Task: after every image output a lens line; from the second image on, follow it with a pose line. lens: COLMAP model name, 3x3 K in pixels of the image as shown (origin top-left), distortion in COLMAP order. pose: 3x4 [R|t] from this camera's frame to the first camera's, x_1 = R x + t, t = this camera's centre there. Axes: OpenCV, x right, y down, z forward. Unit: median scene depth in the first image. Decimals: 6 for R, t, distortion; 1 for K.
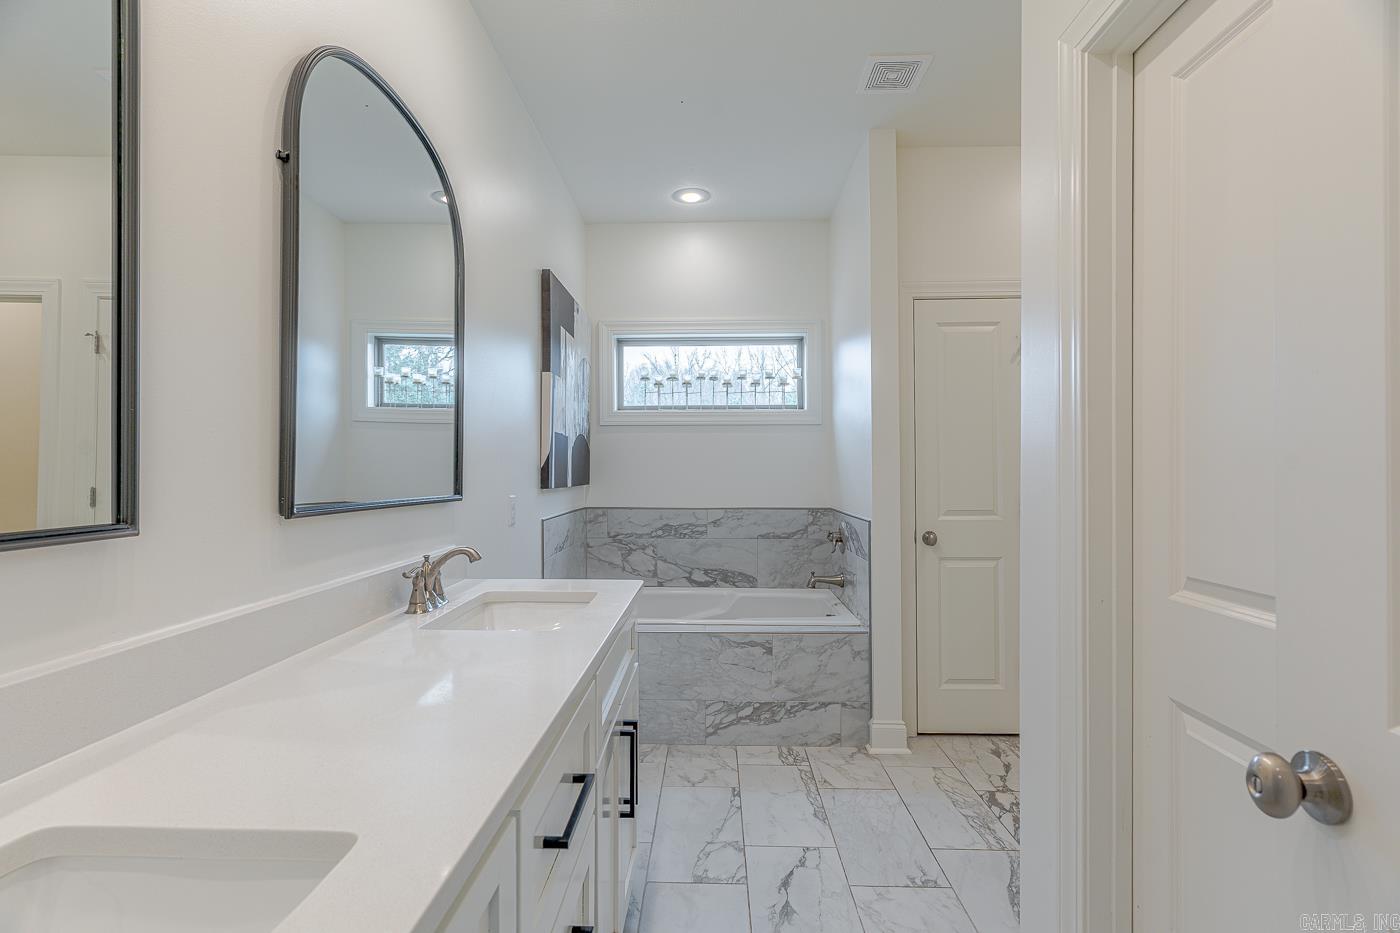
lens RADIAL K [[674.2, 0, 699.2], [0, 674.2, 467.7], [0, 0, 1]] dist [0.002813, 0.002412]
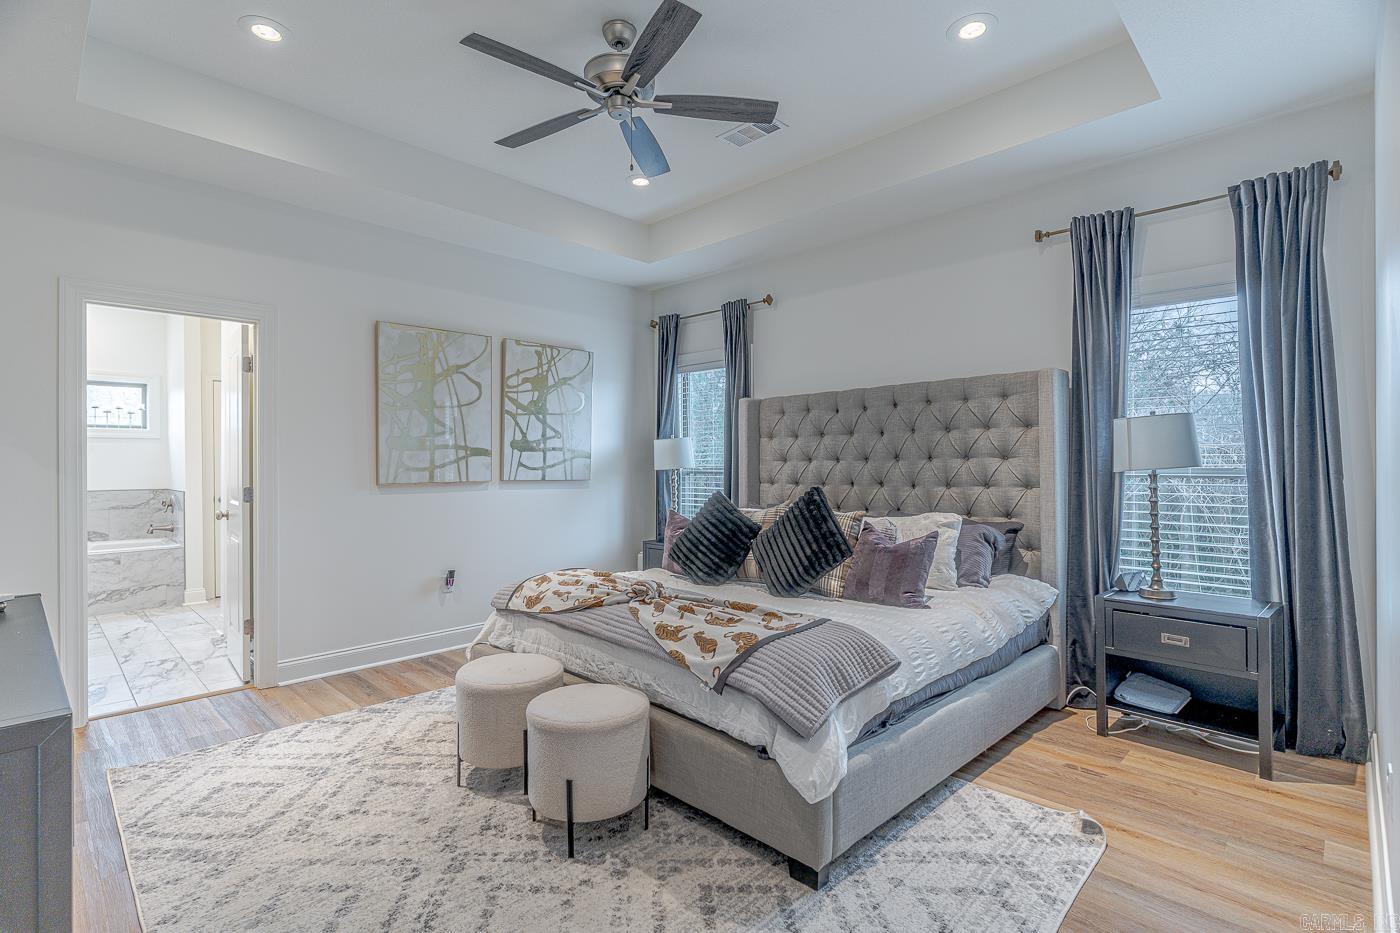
lens RADIAL K [[674.2, 0, 698.9], [0, 674.2, 462.0], [0, 0, 1]] dist [0.002813, 0.002412]
pose [[0.687553, 0.001259, 0.726133, -0.155604], [-0.002376, 0.999997, 0.000516, -0.015691], [-0.726131, -0.002080, 0.687554, -1.489813]]
